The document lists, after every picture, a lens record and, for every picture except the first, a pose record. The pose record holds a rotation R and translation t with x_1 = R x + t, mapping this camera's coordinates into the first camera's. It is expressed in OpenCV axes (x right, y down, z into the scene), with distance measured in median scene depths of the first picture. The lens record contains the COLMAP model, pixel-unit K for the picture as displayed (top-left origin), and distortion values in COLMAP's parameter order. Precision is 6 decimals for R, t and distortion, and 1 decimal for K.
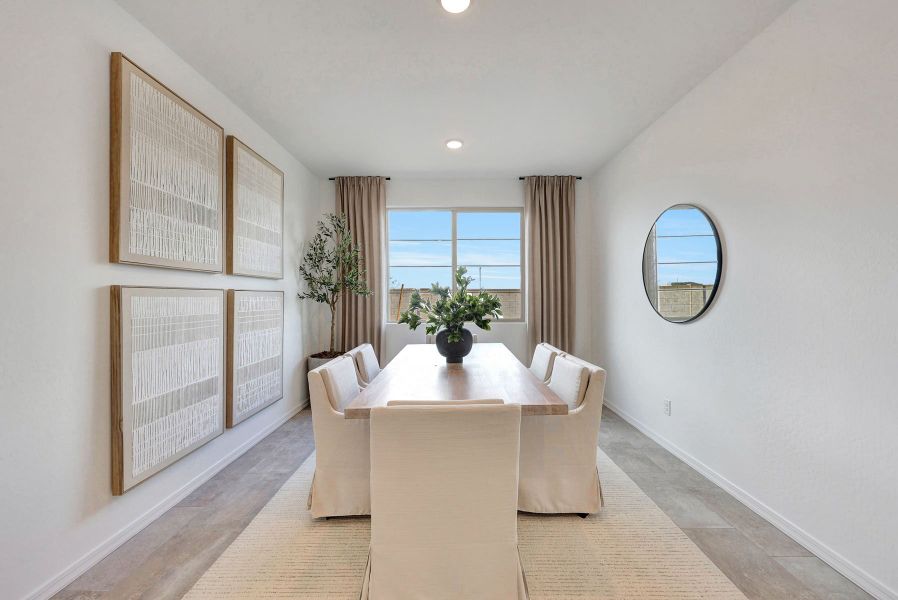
lens RADIAL K [[335.4, 0, 444.2], [0, 335.4, 298.5], [0, 0, 1]] dist [-0.003652, -0.000049]
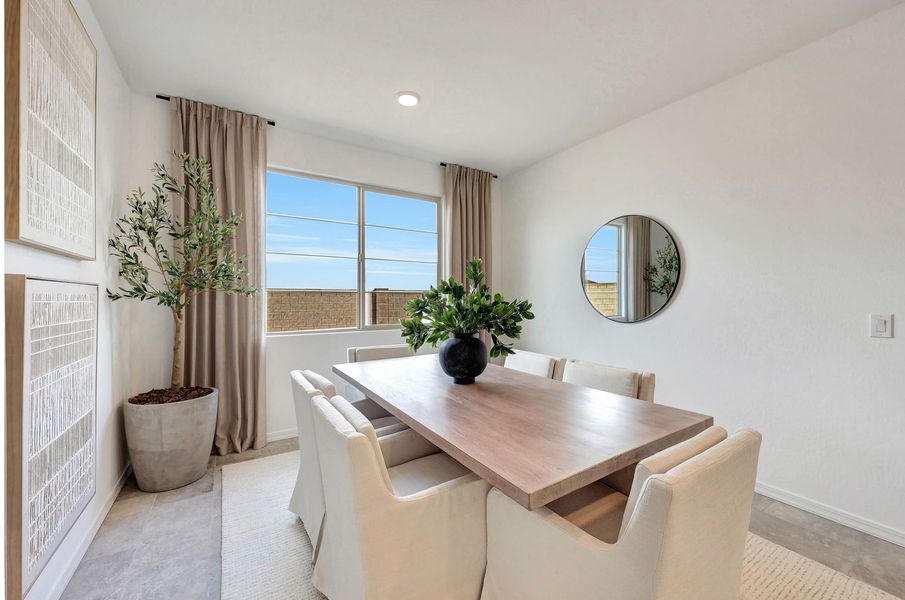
lens RADIAL K [[350.5, 0, 452.9], [0, 350.5, 302.8], [0, 0, 1]] dist [0.002009, 0.000315]
pose [[0.840112, -0.001857, 0.542409, -0.257144], [-0.002494, 0.999970, 0.007286, 0.001495], [-0.542407, -0.007474, 0.840083, 0.206839]]
